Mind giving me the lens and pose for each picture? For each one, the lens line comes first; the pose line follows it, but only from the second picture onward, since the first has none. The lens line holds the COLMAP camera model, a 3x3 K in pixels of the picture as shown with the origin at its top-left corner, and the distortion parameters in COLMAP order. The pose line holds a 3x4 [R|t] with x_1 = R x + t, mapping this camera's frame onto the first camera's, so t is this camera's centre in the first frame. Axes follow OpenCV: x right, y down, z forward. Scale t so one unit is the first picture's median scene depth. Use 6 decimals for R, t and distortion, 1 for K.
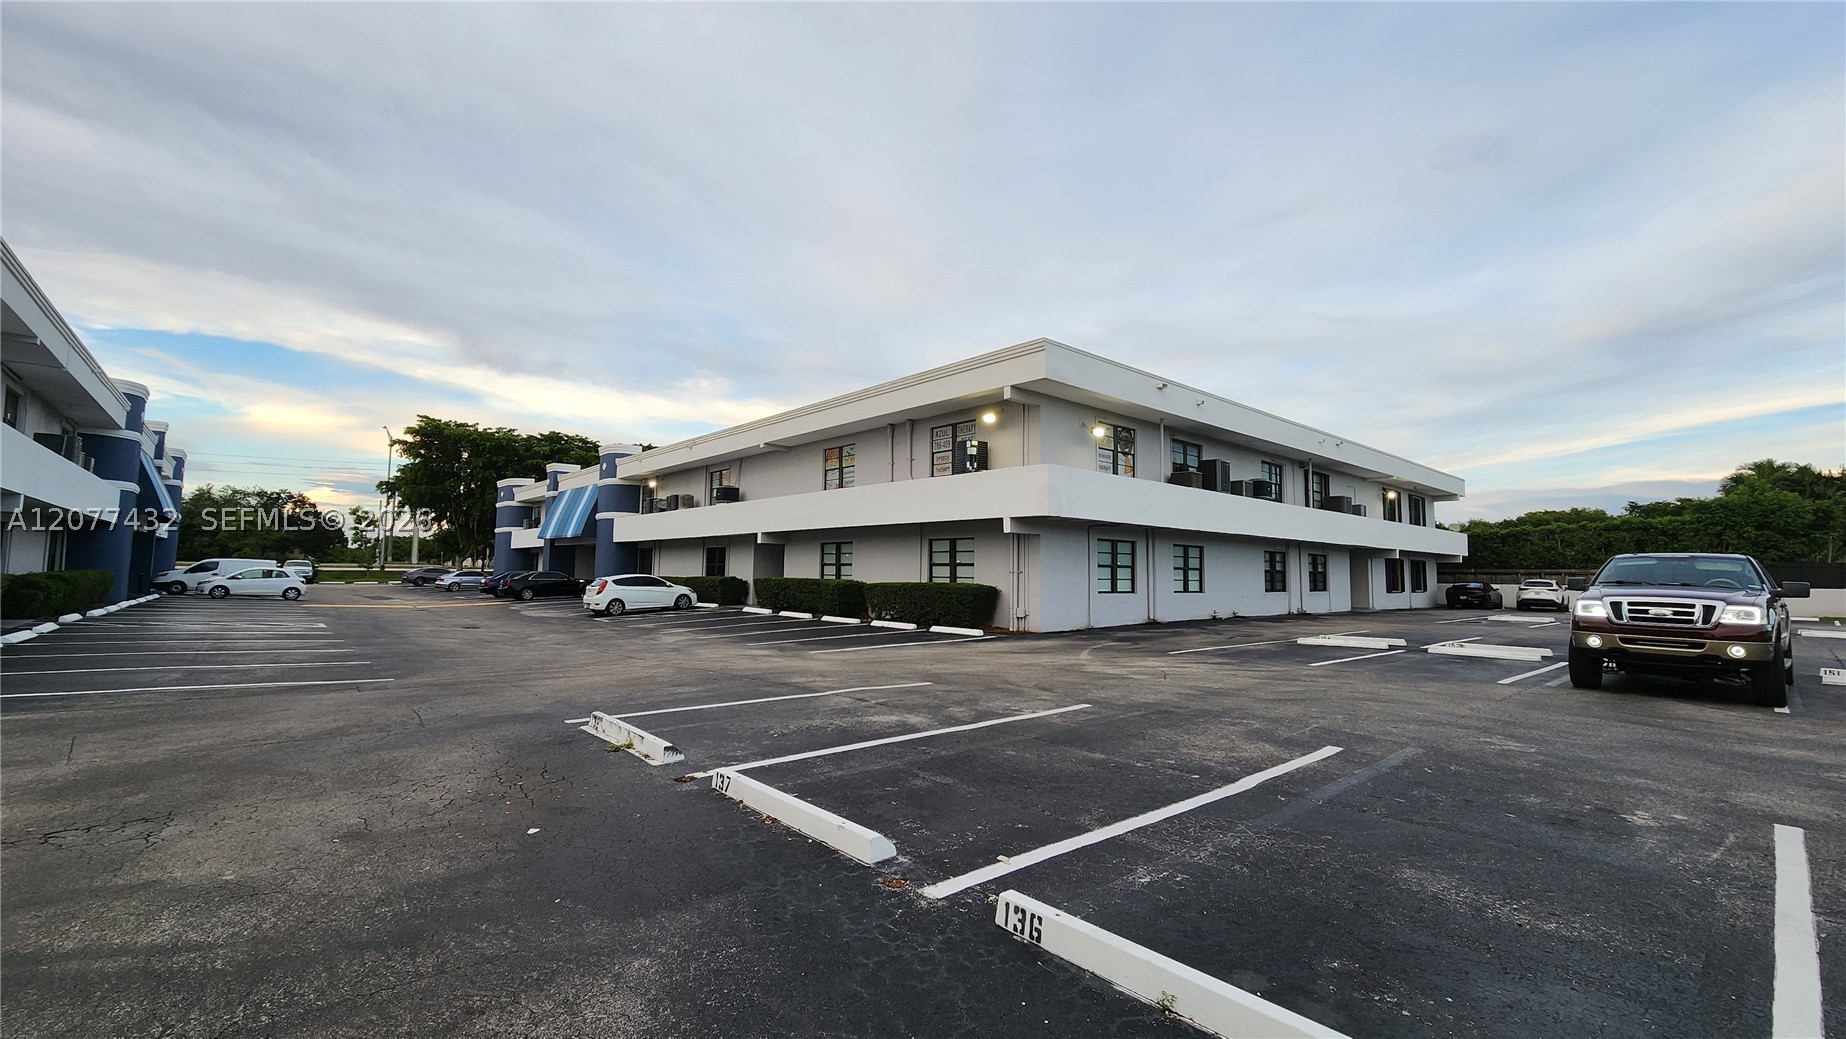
lens RADIAL K [[755.2, 0, 918.6], [0, 755.2, 515.5], [0, 0, 1]] dist [-0.001682, 0.000114]
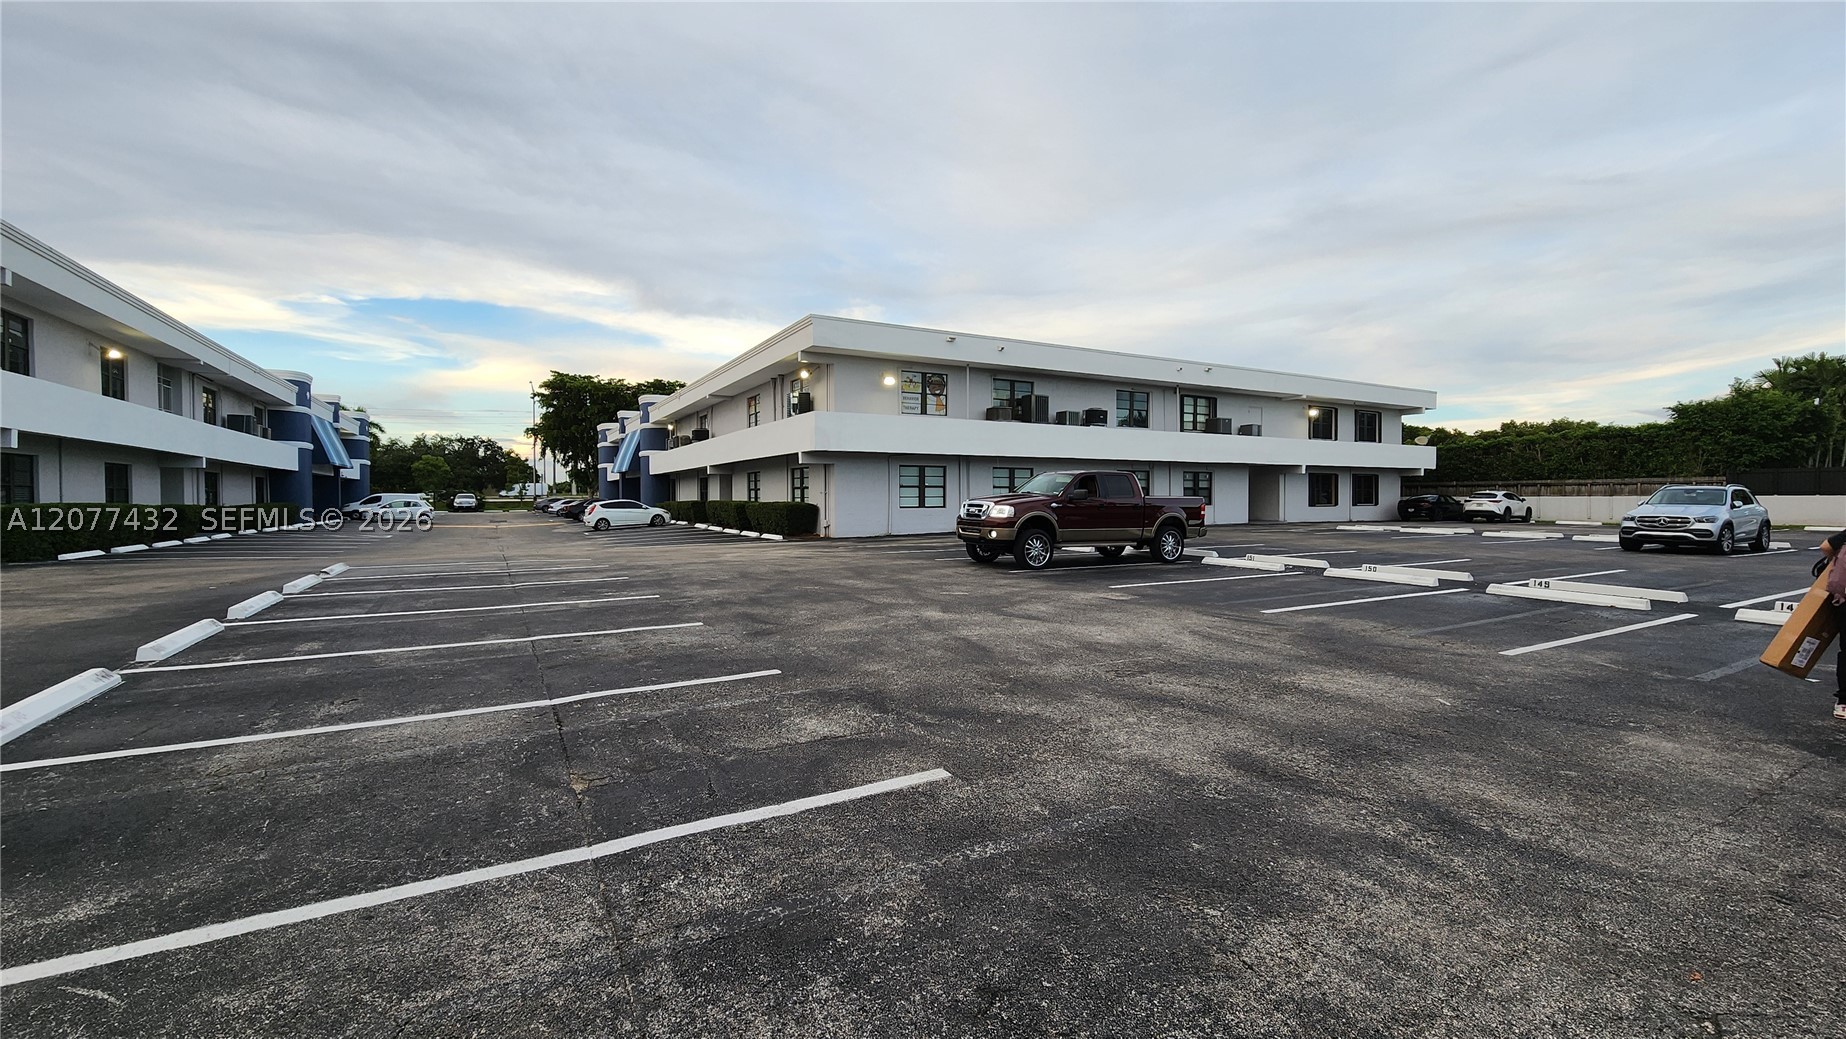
lens RADIAL K [[755.2, 0, 918.6], [0, 755.2, 515.5], [0, 0, 1]] dist [-0.001682, 0.000114]
pose [[0.978094, -0.011722, -0.207831, 0.375710], [0.032440, 0.994798, 0.096561, -0.004703], [0.205618, -0.101187, 0.973387, -0.166837]]
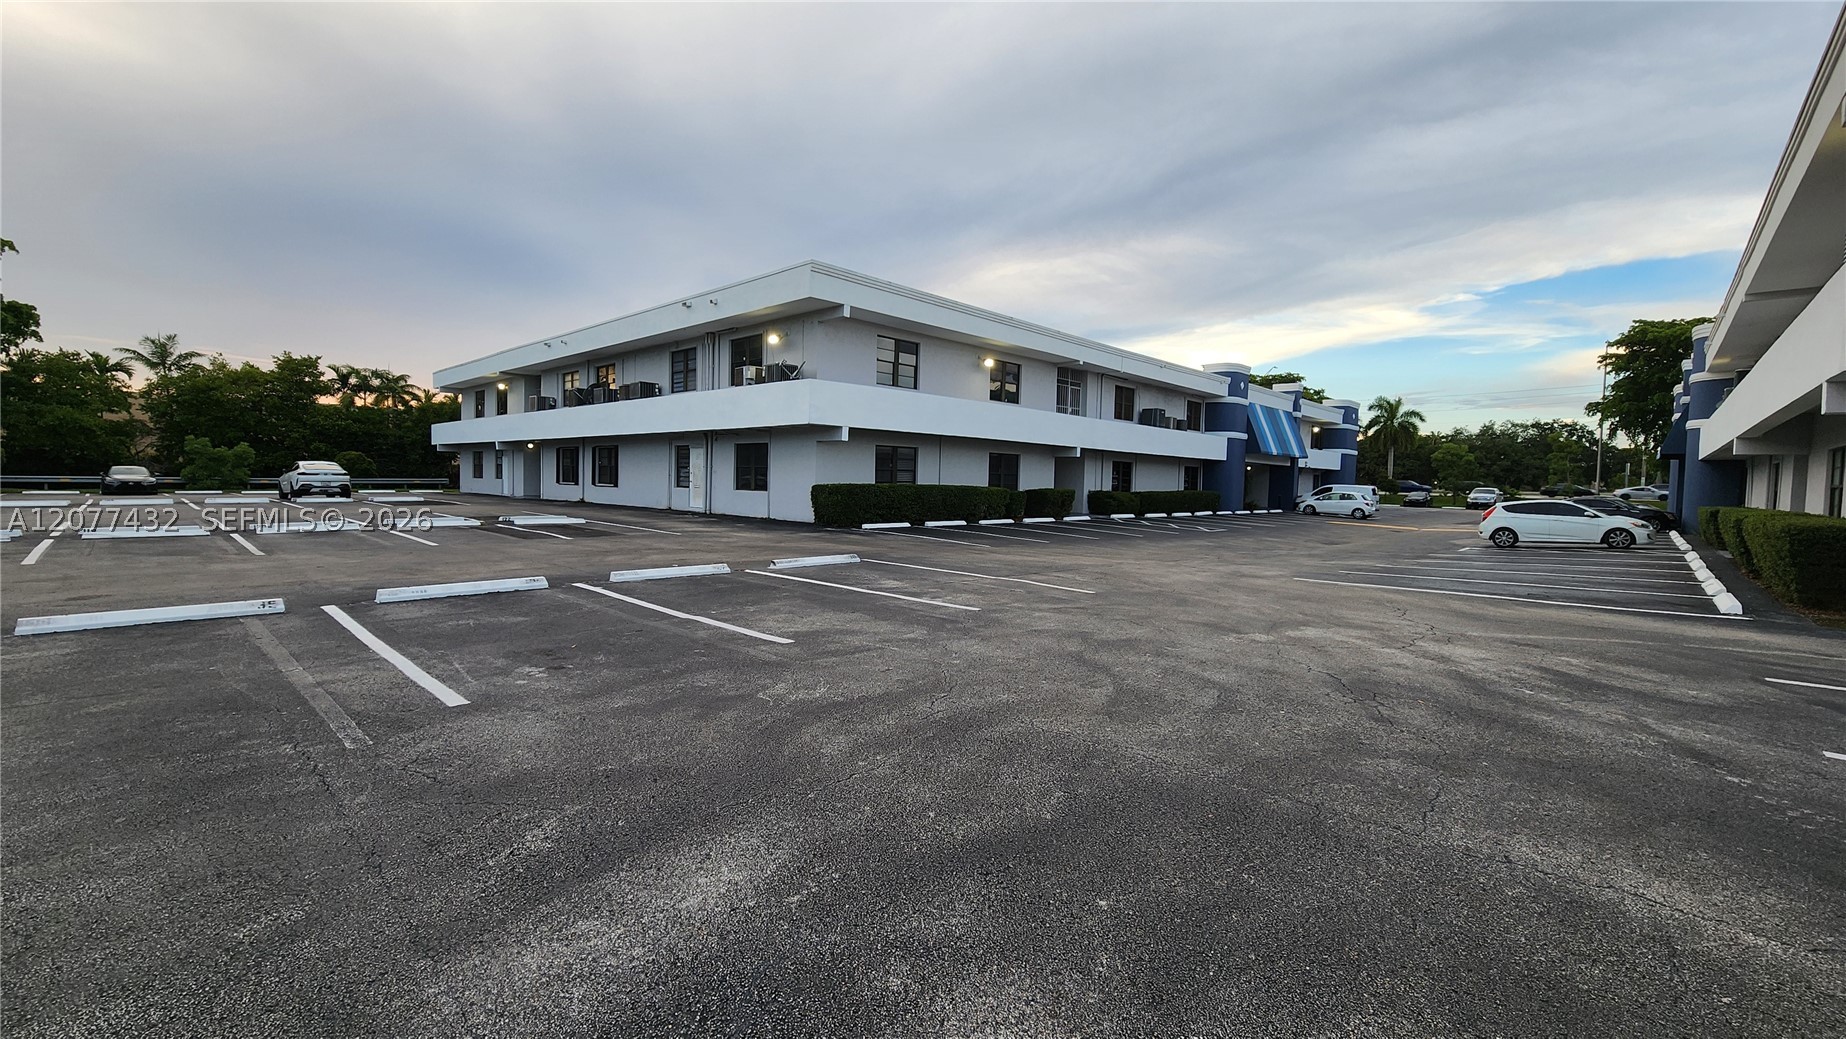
lens RADIAL K [[755.2, 0, 918.6], [0, 755.2, 515.5], [0, 0, 1]] dist [-0.001682, 0.000114]
pose [[0.083747, 0.035552, -0.995853, 0.344301], [0.055323, 0.997656, 0.040269, 0.022724], [0.994950, -0.058466, 0.081584, 0.240091]]
